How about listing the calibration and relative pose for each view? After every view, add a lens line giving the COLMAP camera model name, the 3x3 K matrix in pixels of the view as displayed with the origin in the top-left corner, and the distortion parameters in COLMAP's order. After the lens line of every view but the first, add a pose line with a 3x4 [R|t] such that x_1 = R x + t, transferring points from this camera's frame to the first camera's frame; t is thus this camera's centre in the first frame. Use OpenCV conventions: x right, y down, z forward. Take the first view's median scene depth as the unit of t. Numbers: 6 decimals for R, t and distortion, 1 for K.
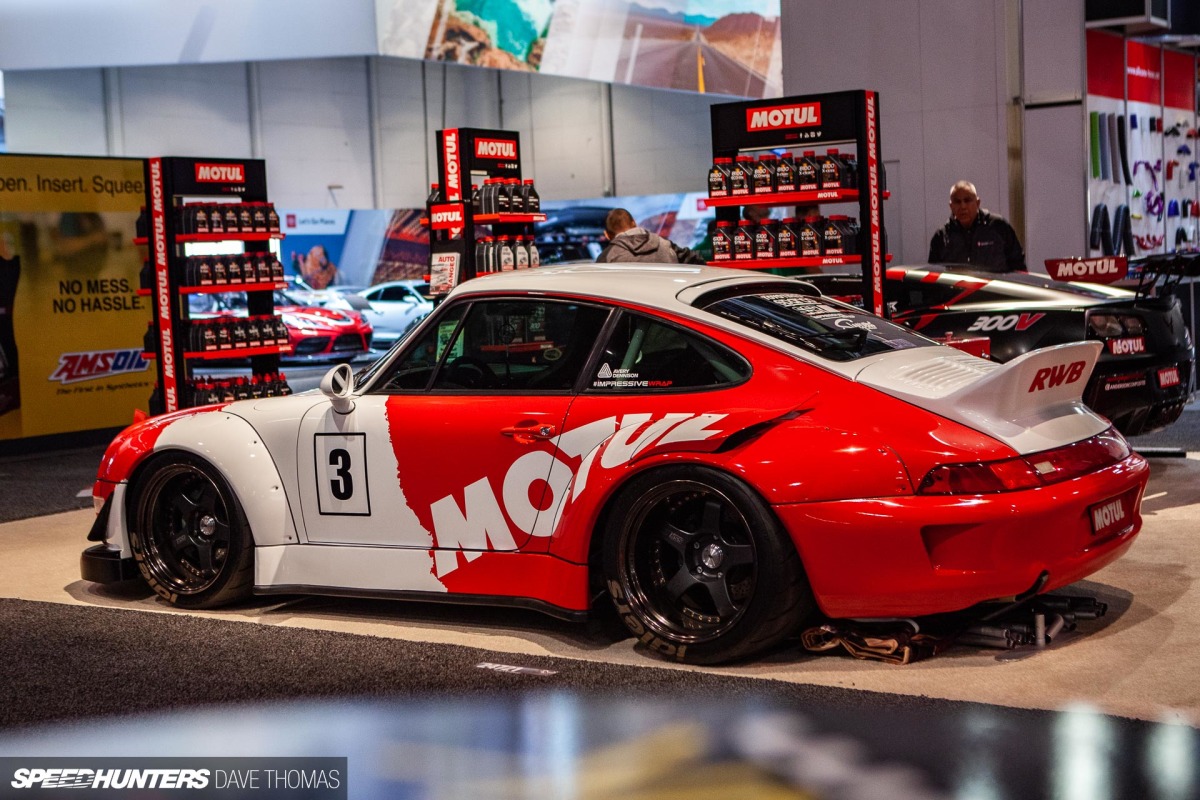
lens RADIAL K [[1700.4, 0, 600.0], [0, 1700.4, 400.0], [0, 0, 1]] dist [0.005607, -0.037587]
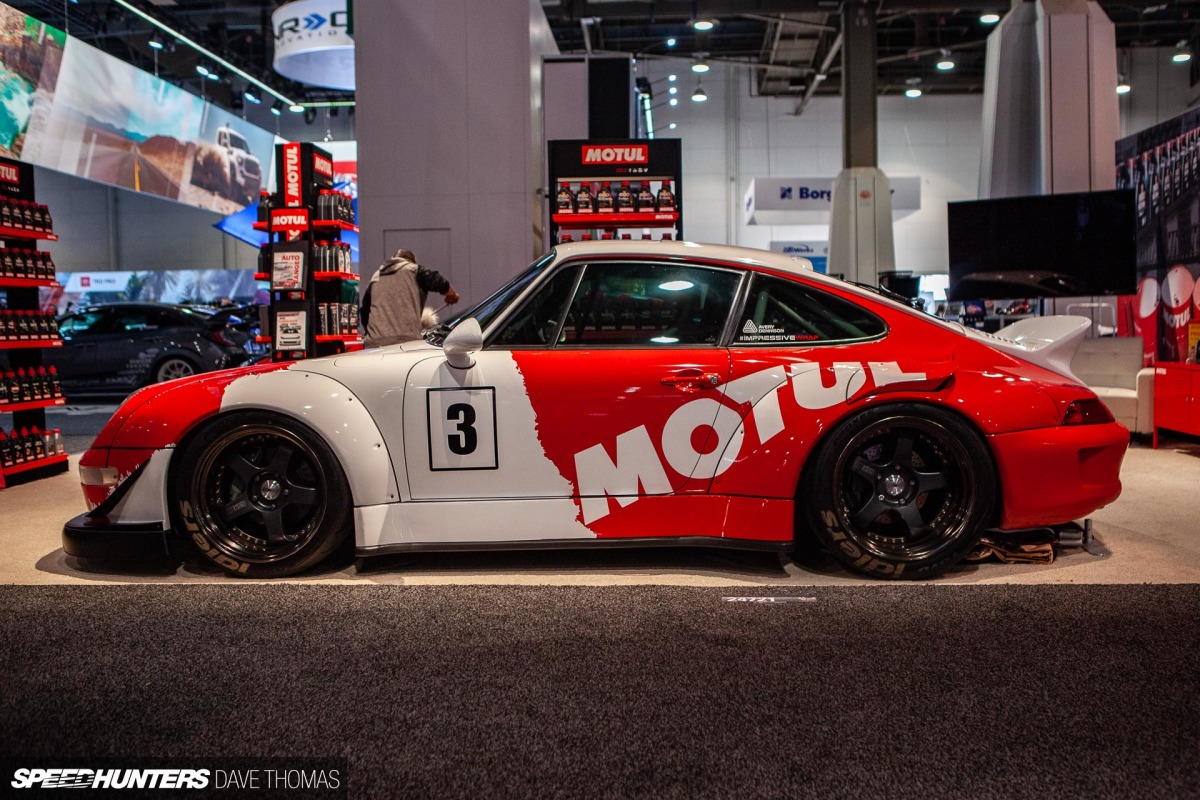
lens RADIAL K [[1131.8, 0, 600.0], [0, 1131.8, 400.0], [0, 0, 1]] dist [-0.084728, 0.125054]
pose [[0.862020, 0.001374, 0.506873, -0.407274], [0.011853, 0.999668, -0.022869, 0.041606], [-0.506736, 0.025722, 0.861717, 0.374404]]
